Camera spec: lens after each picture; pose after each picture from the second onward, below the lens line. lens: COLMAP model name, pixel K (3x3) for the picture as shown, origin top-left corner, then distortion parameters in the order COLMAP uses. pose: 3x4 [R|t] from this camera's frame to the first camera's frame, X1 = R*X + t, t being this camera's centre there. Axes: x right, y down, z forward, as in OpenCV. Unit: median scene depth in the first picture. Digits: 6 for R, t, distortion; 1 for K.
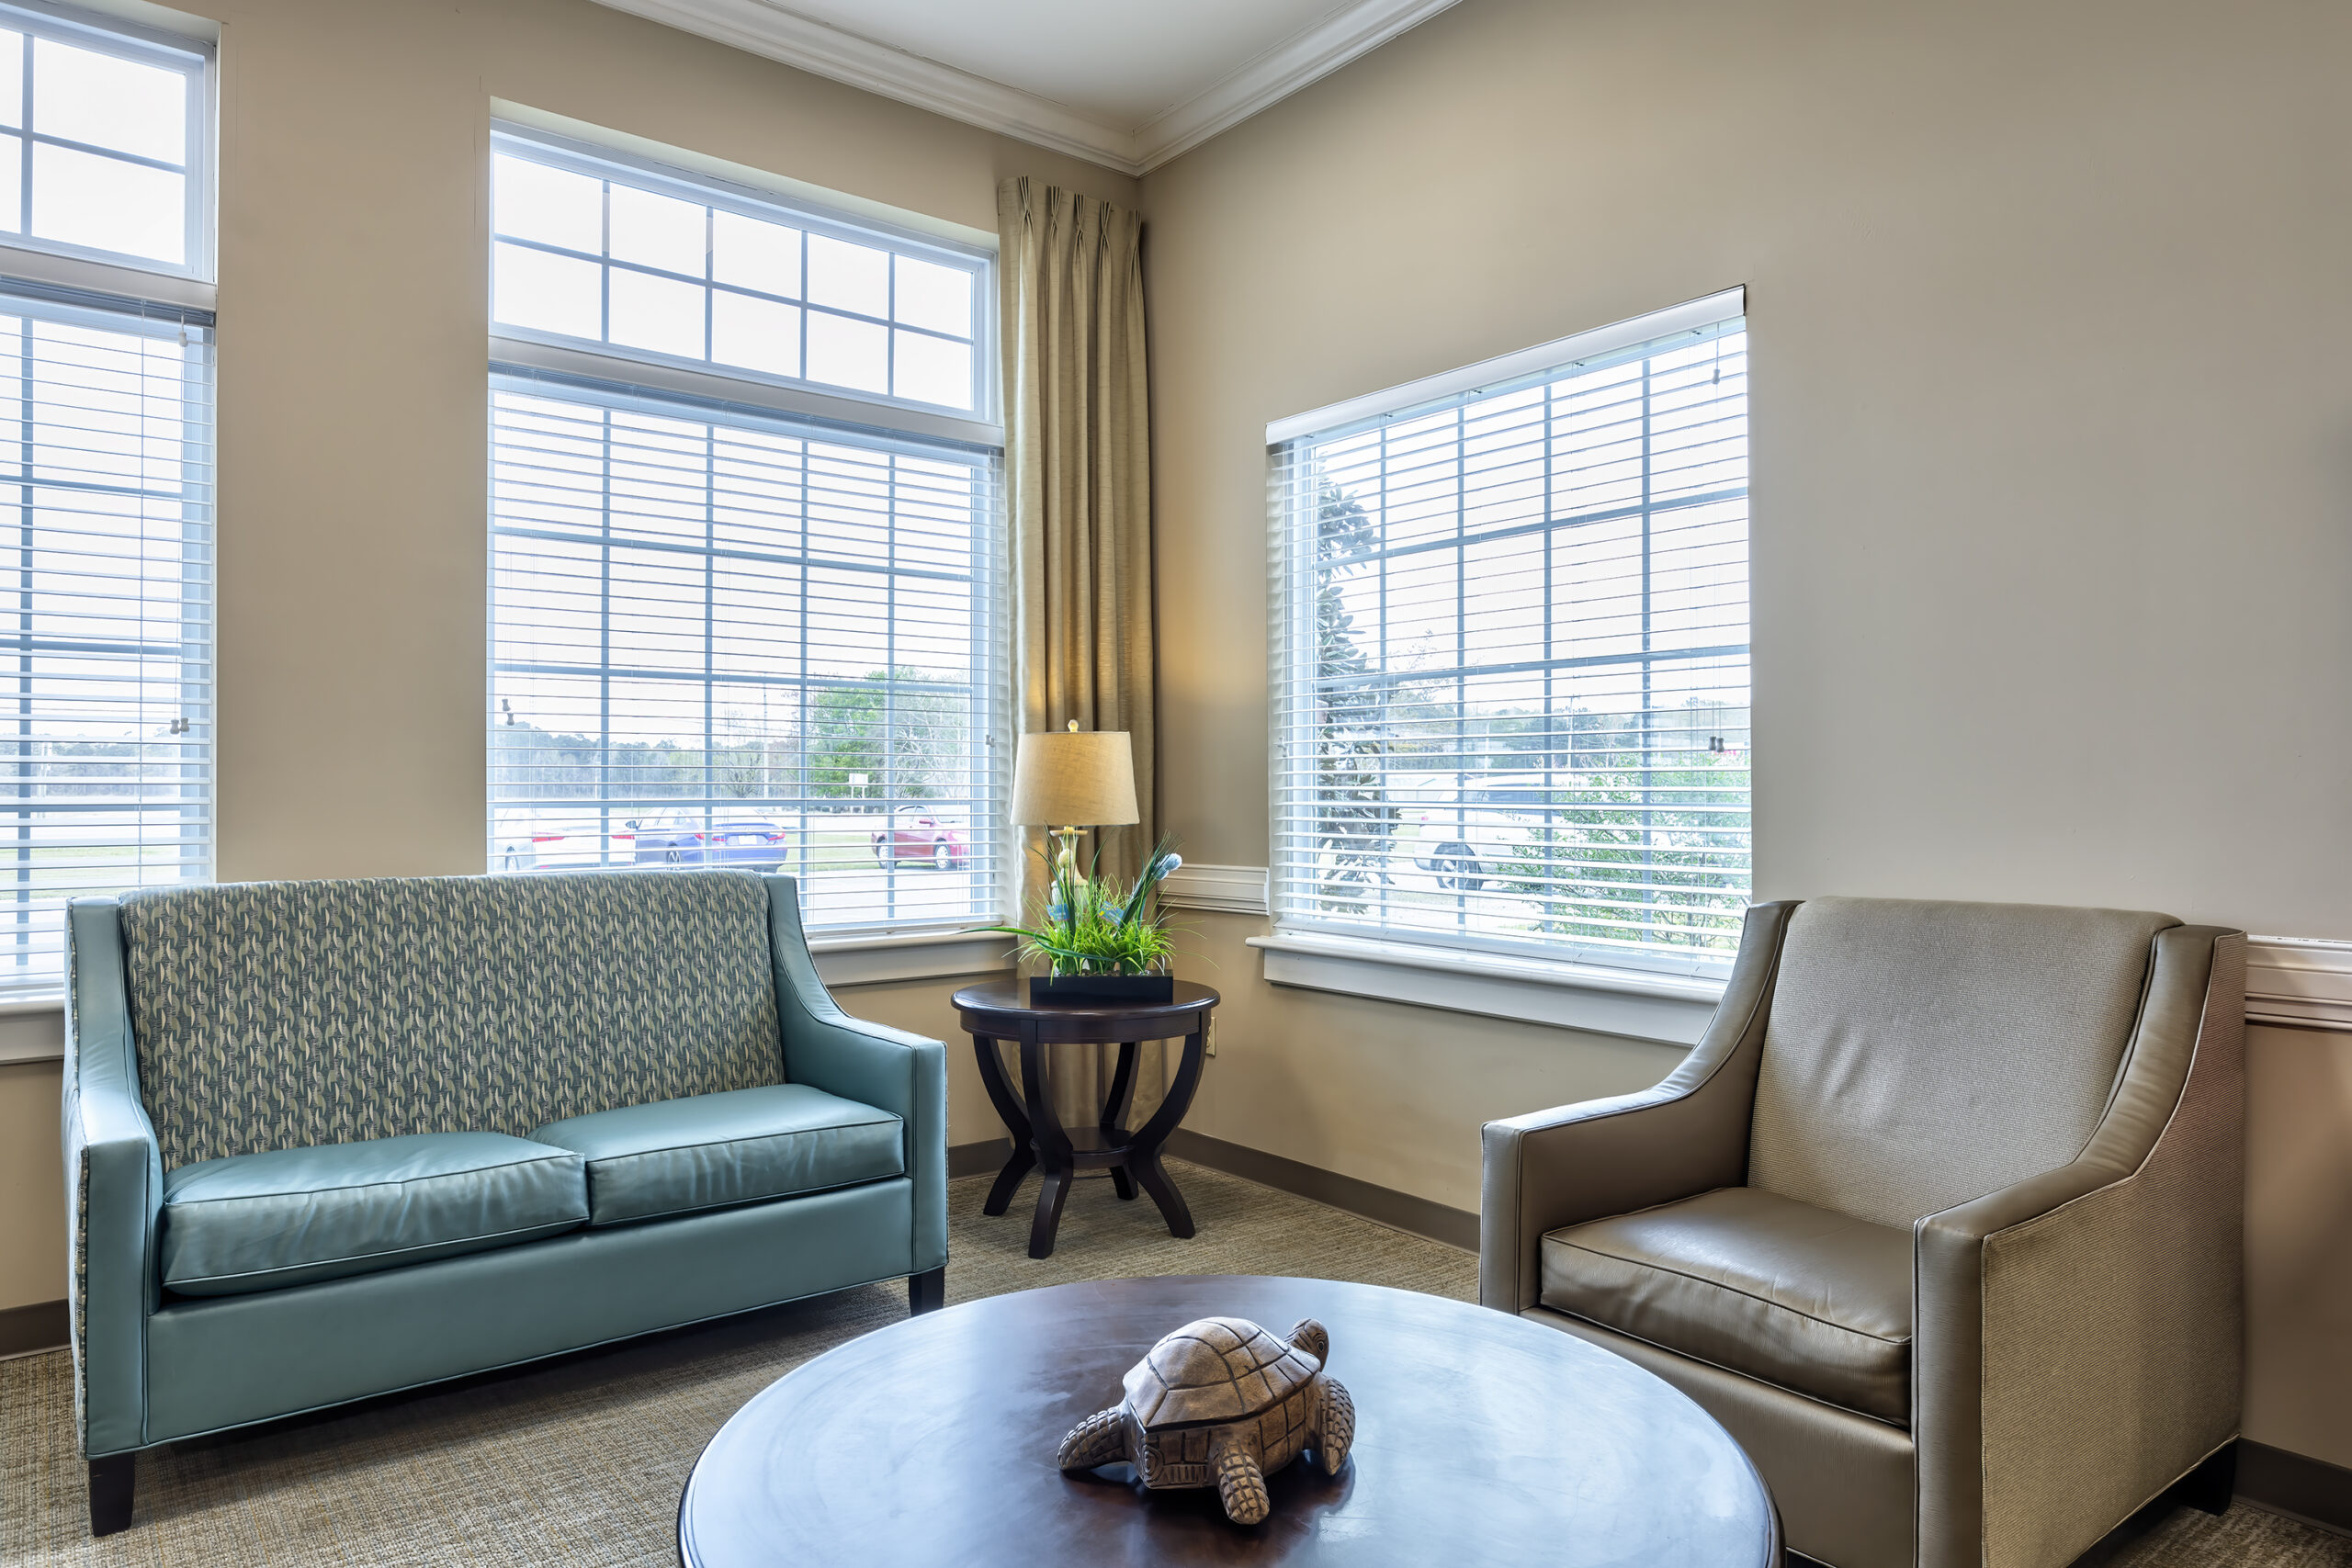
lens RADIAL K [[1490.8, 0, 1176.8], [0, 1490.8, 787.1], [0, 0, 1]] dist [0.006512, 0.000911]
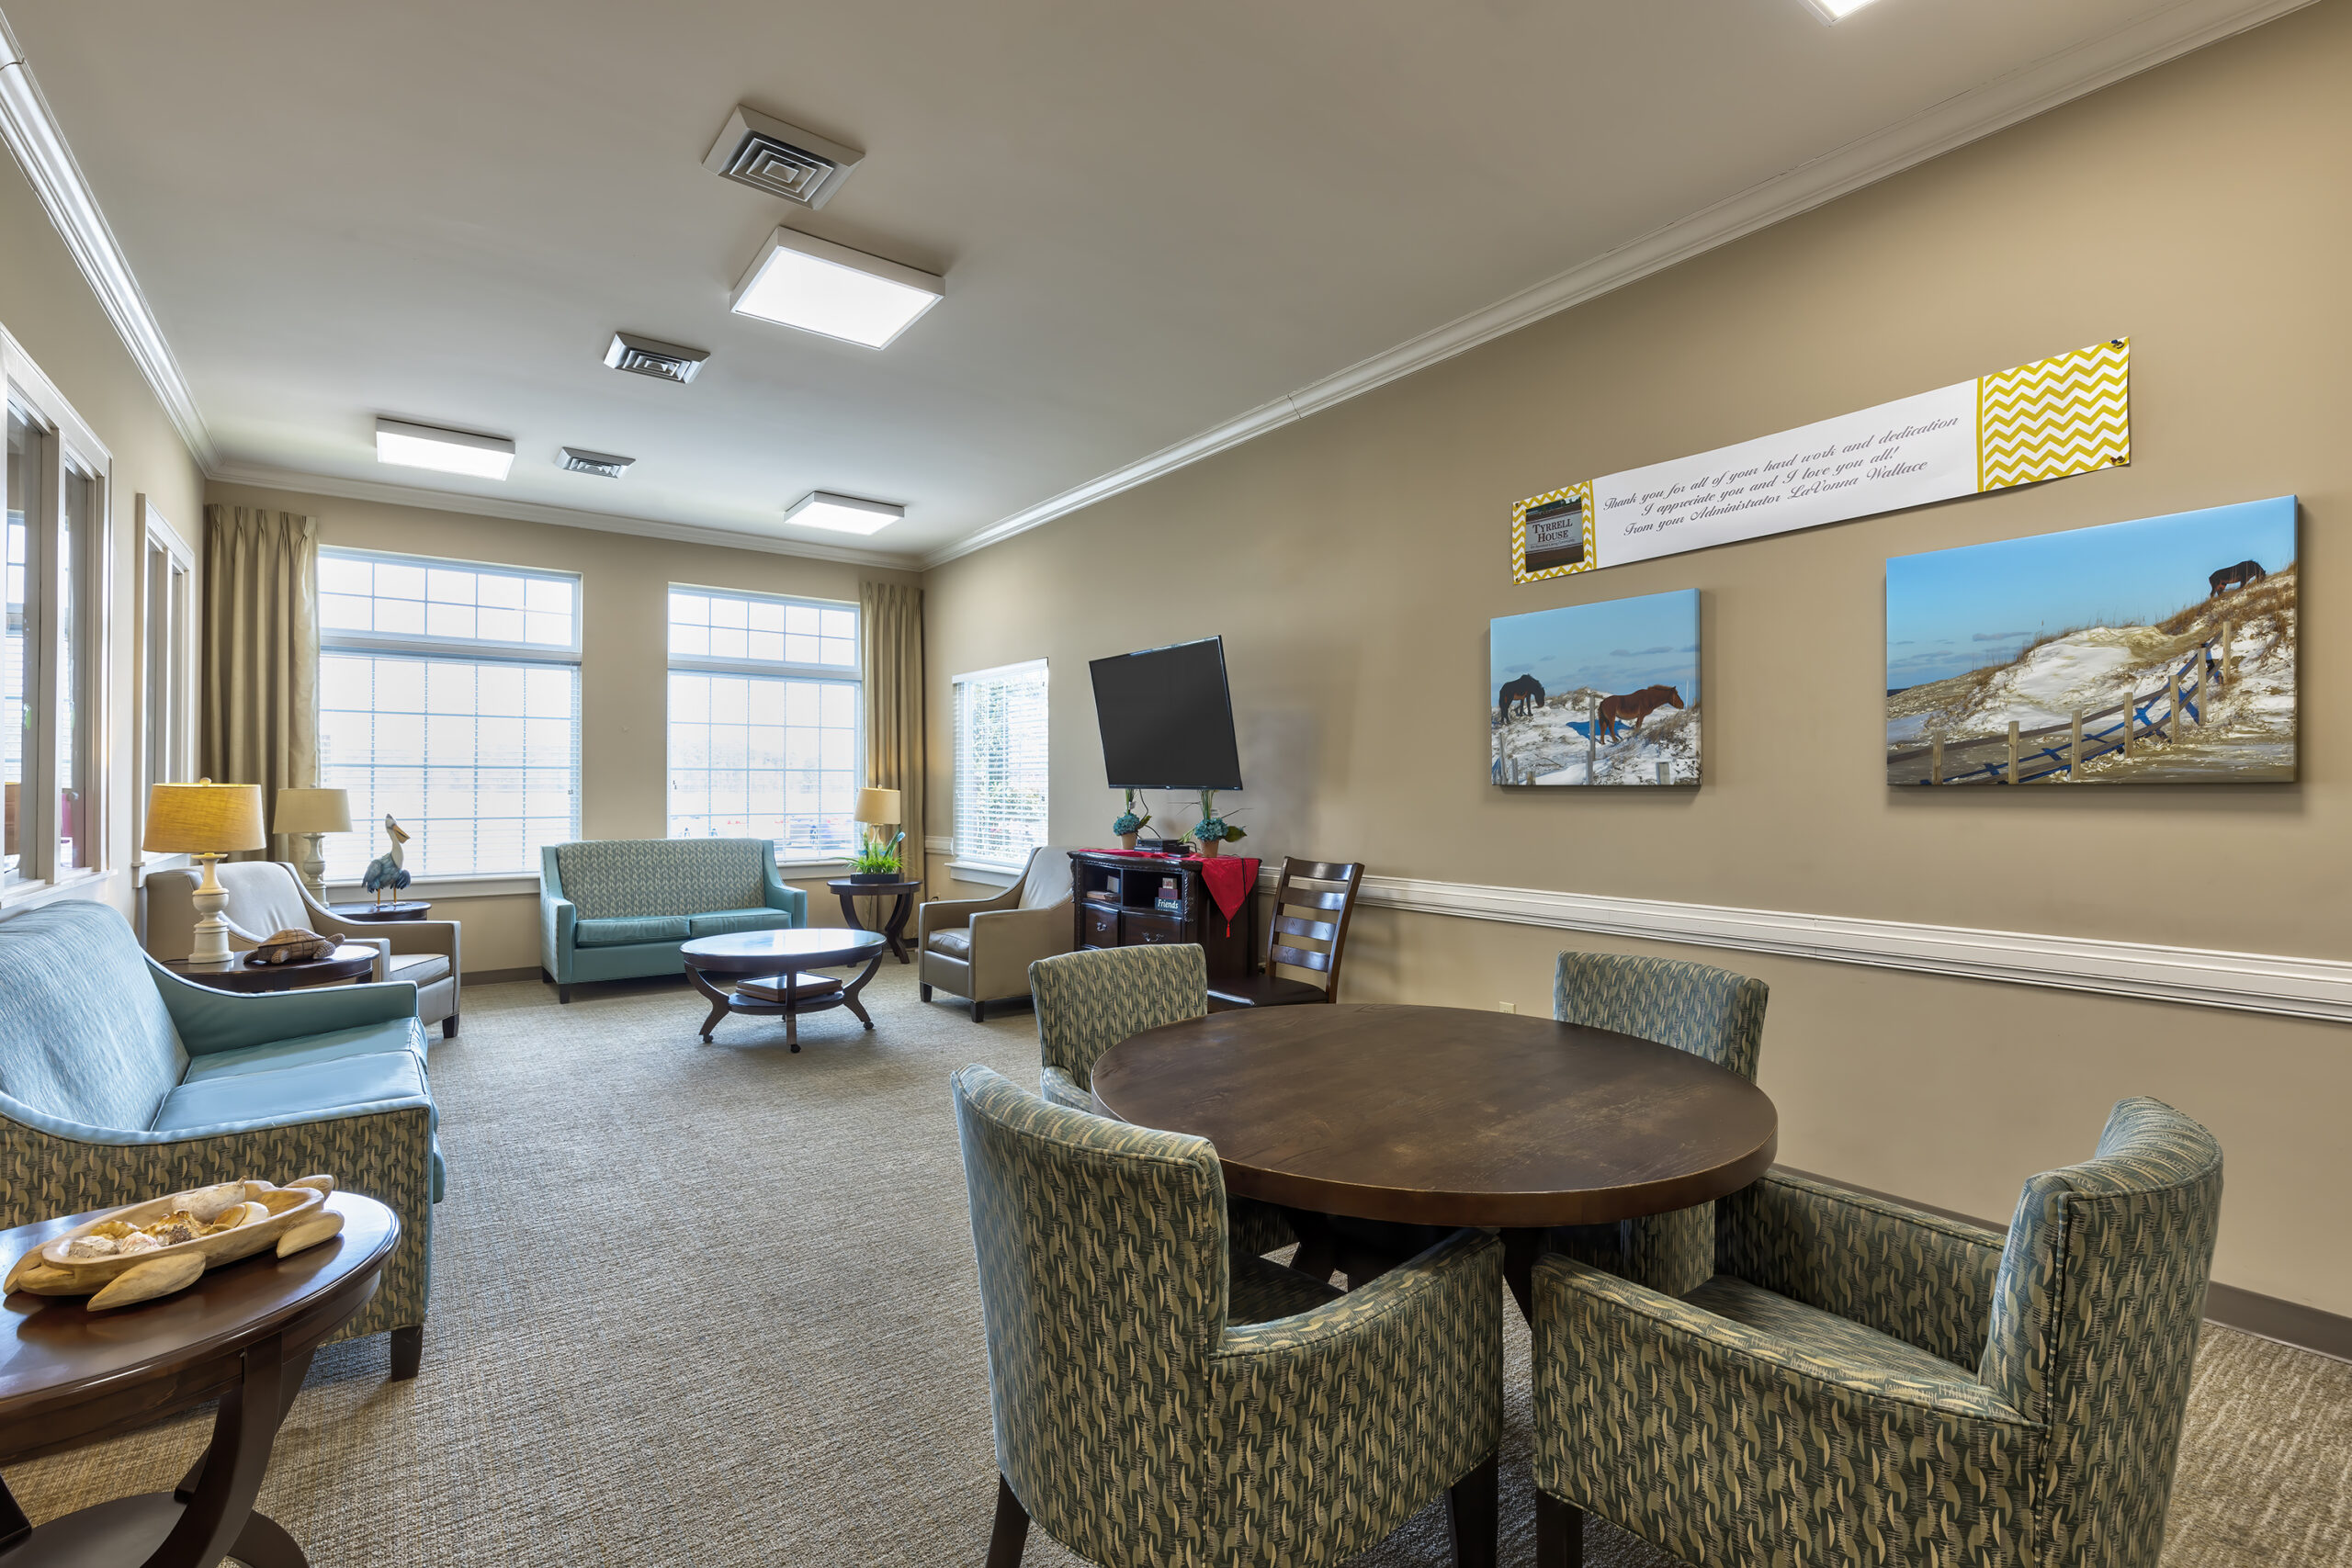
lens RADIAL K [[1058.6, 0, 1177.7], [0, 1058.6, 784.9], [0, 0, 1]] dist [0.002542, 0.001172]
pose [[0.999821, 0.000943, -0.018922, 0.584513], [-0.000932, 0.999999, 0.000591, -0.050704], [0.018923, -0.000574, 0.999821, -1.075427]]
